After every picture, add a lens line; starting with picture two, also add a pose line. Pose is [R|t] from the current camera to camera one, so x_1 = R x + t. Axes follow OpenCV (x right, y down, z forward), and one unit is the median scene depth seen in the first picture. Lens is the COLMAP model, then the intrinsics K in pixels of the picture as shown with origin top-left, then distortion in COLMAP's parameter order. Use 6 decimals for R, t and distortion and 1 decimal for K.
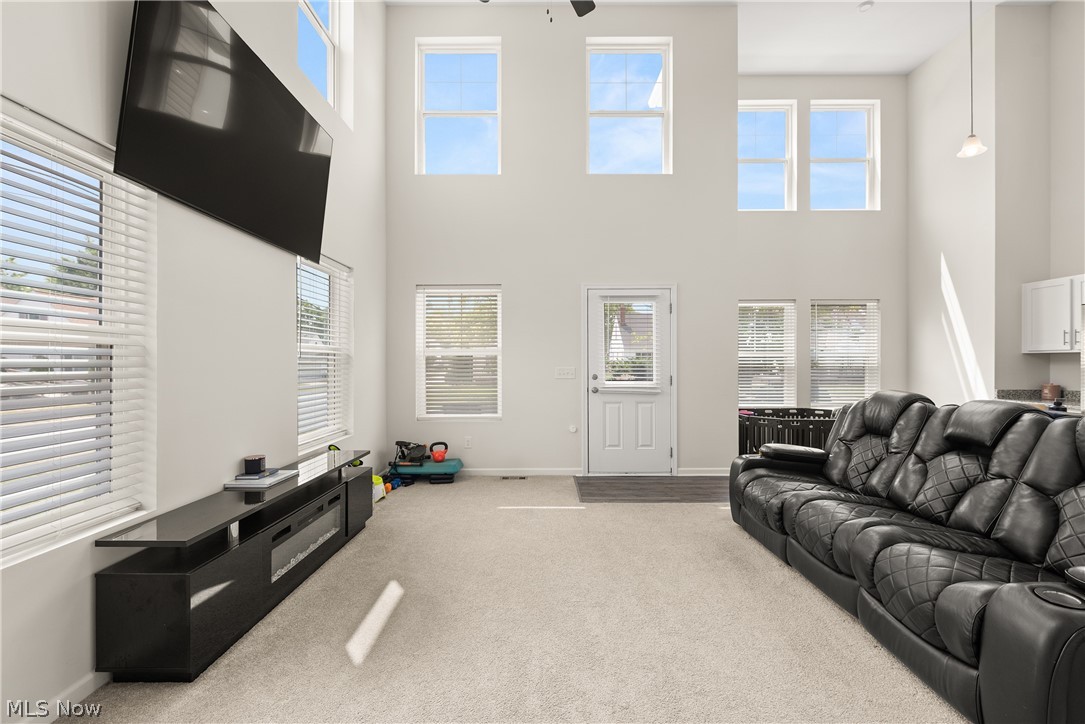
lens RADIAL K [[444.4, 0, 540.6], [0, 444.4, 365.6], [0, 0, 1]] dist [0.004427, 0.000444]
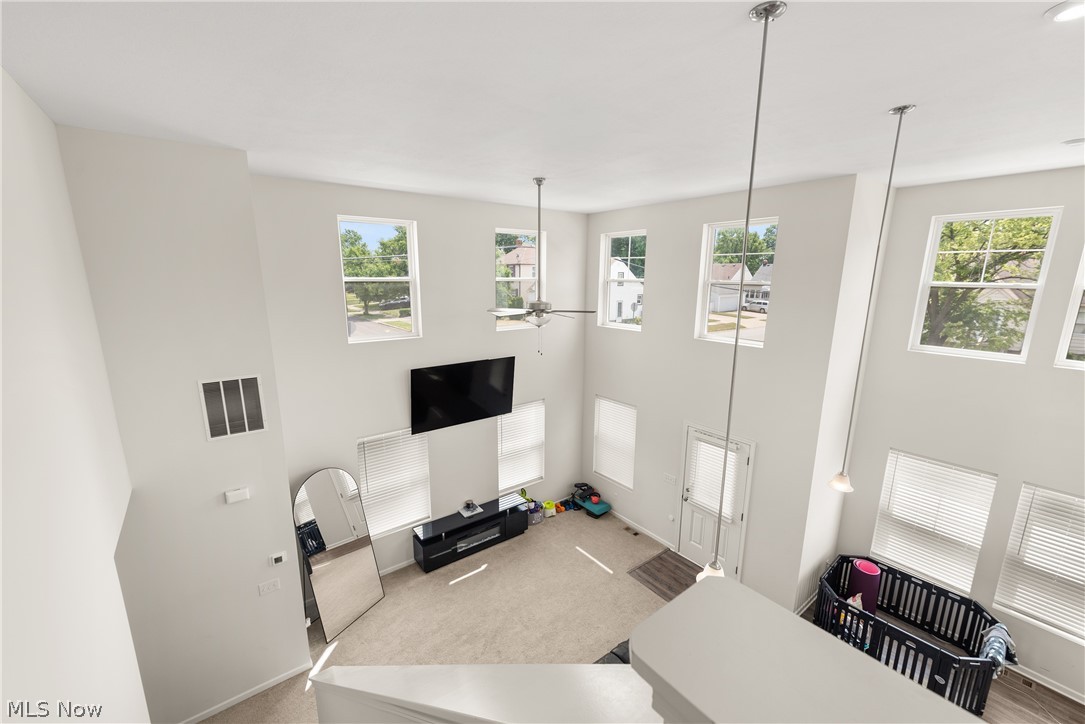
lens RADIAL K [[444.4, 0, 539.4], [0, 444.4, 361.0], [0, 0, 1]] dist [0.004427, 0.000444]
pose [[0.613334, 0.162766, -0.772870, 0.822351], [-0.013052, 0.980490, 0.196133, -0.611929], [0.789716, -0.110208, 0.603493, -0.111313]]
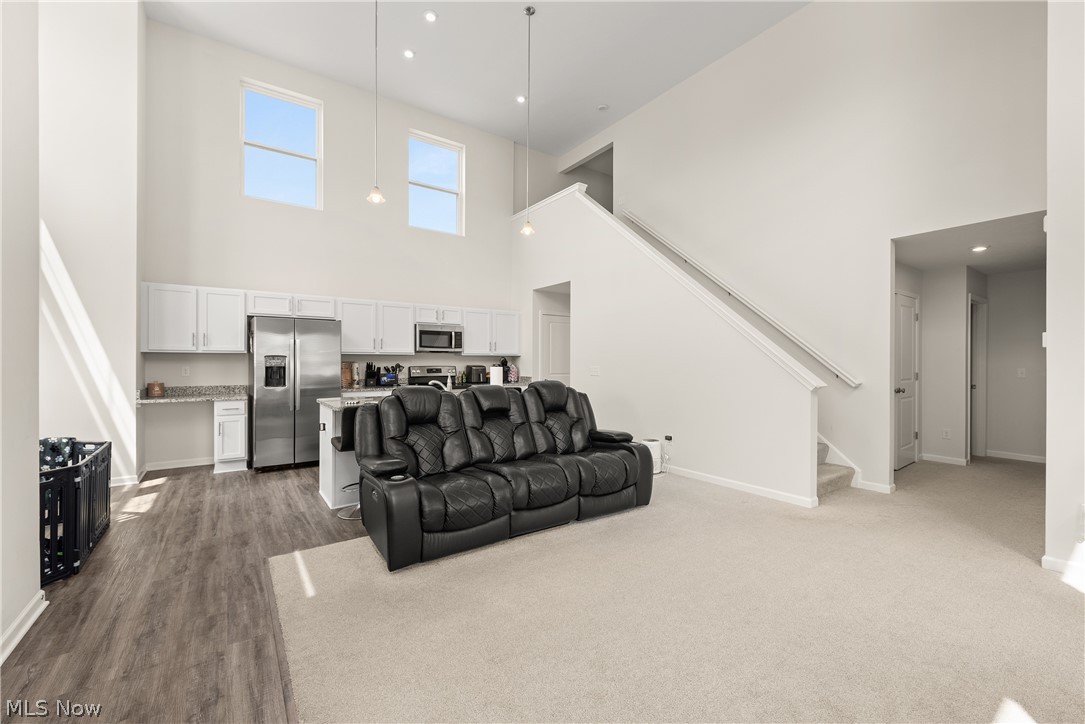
lens RADIAL K [[444.4, 0, 537.8], [0, 444.4, 364.7], [0, 0, 1]] dist [0.004427, 0.000444]
pose [[-0.568333, -0.009838, 0.822740, -0.231876], [0.003276, 0.999894, 0.014219, -0.010566], [-0.822792, 0.010776, -0.568240, 0.844585]]
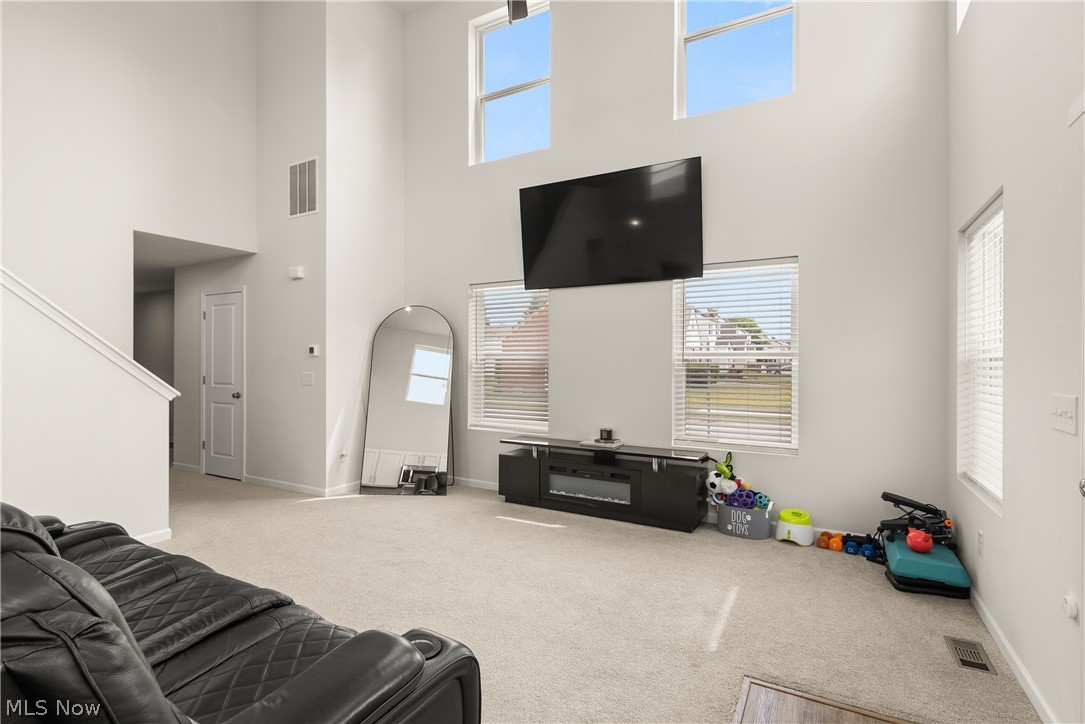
lens RADIAL K [[511.6, 0, 545.3], [0, 511.6, 364.5], [0, 0, 1]] dist [-0.000480, -0.001385]
pose [[-0.481616, 0.002445, -0.876379, 0.528151], [-0.009497, 0.999923, 0.008009, -0.015625], [0.876331, 0.012180, -0.481555, 0.865578]]
